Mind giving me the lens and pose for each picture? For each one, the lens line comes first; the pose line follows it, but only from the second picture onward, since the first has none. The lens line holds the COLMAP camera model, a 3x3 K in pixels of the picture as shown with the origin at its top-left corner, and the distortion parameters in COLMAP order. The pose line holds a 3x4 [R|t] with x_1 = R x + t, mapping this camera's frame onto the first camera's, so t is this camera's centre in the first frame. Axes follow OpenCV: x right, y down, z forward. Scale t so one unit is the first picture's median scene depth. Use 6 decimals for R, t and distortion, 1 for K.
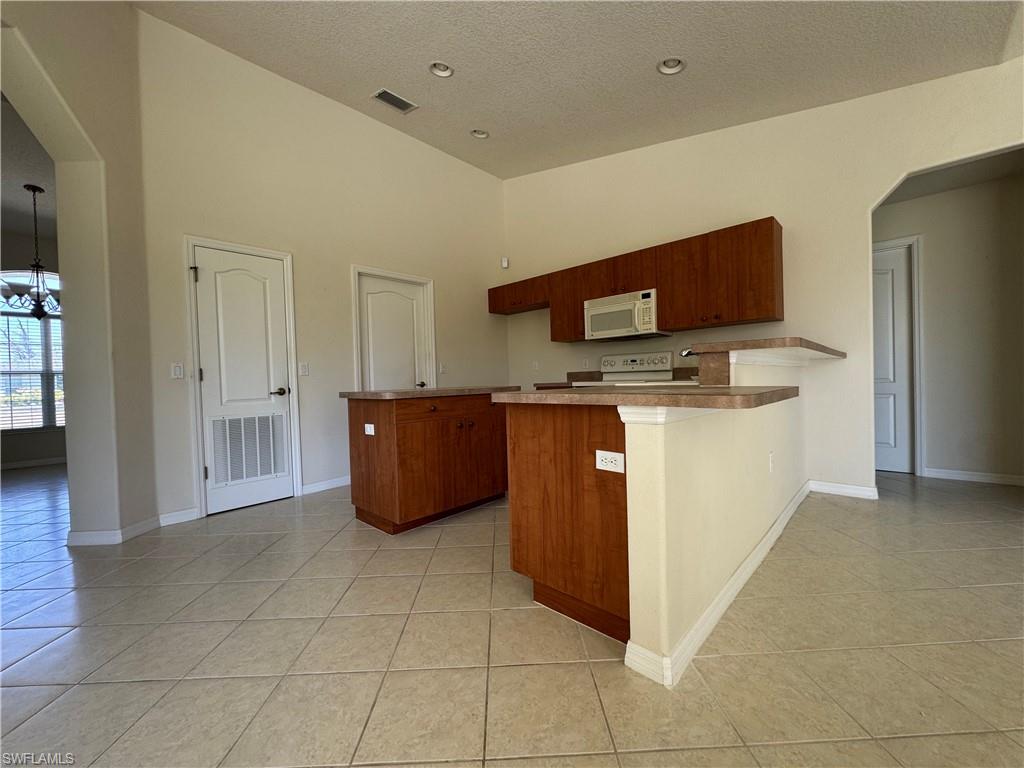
lens RADIAL K [[410.8, 0, 512.0], [0, 410.8, 384.0], [0, 0, 1]] dist [-0.001195, -0.000116]
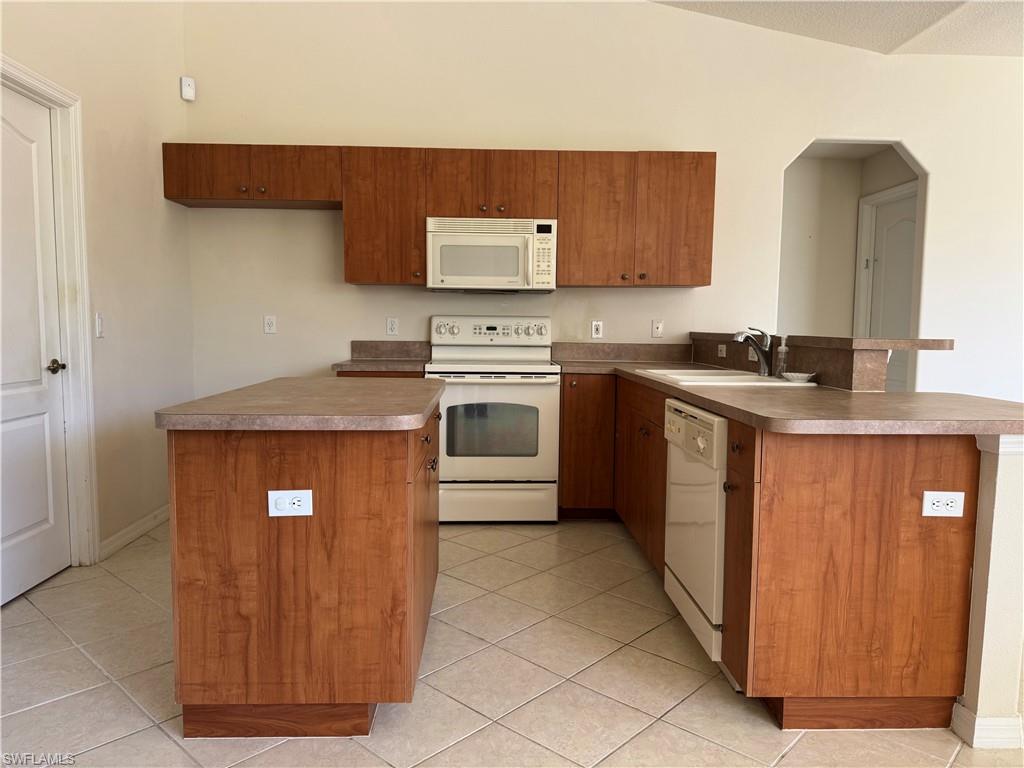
lens RADIAL K [[723.1, 0, 512.0], [0, 723.1, 384.0], [0, 0, 1]] dist [0.073221, -0.076026]
pose [[0.692884, -0.025360, 0.720603, -0.577304], [-0.020937, 0.998252, 0.055263, -0.041939], [-0.720745, -0.053378, 0.691142, 0.284983]]
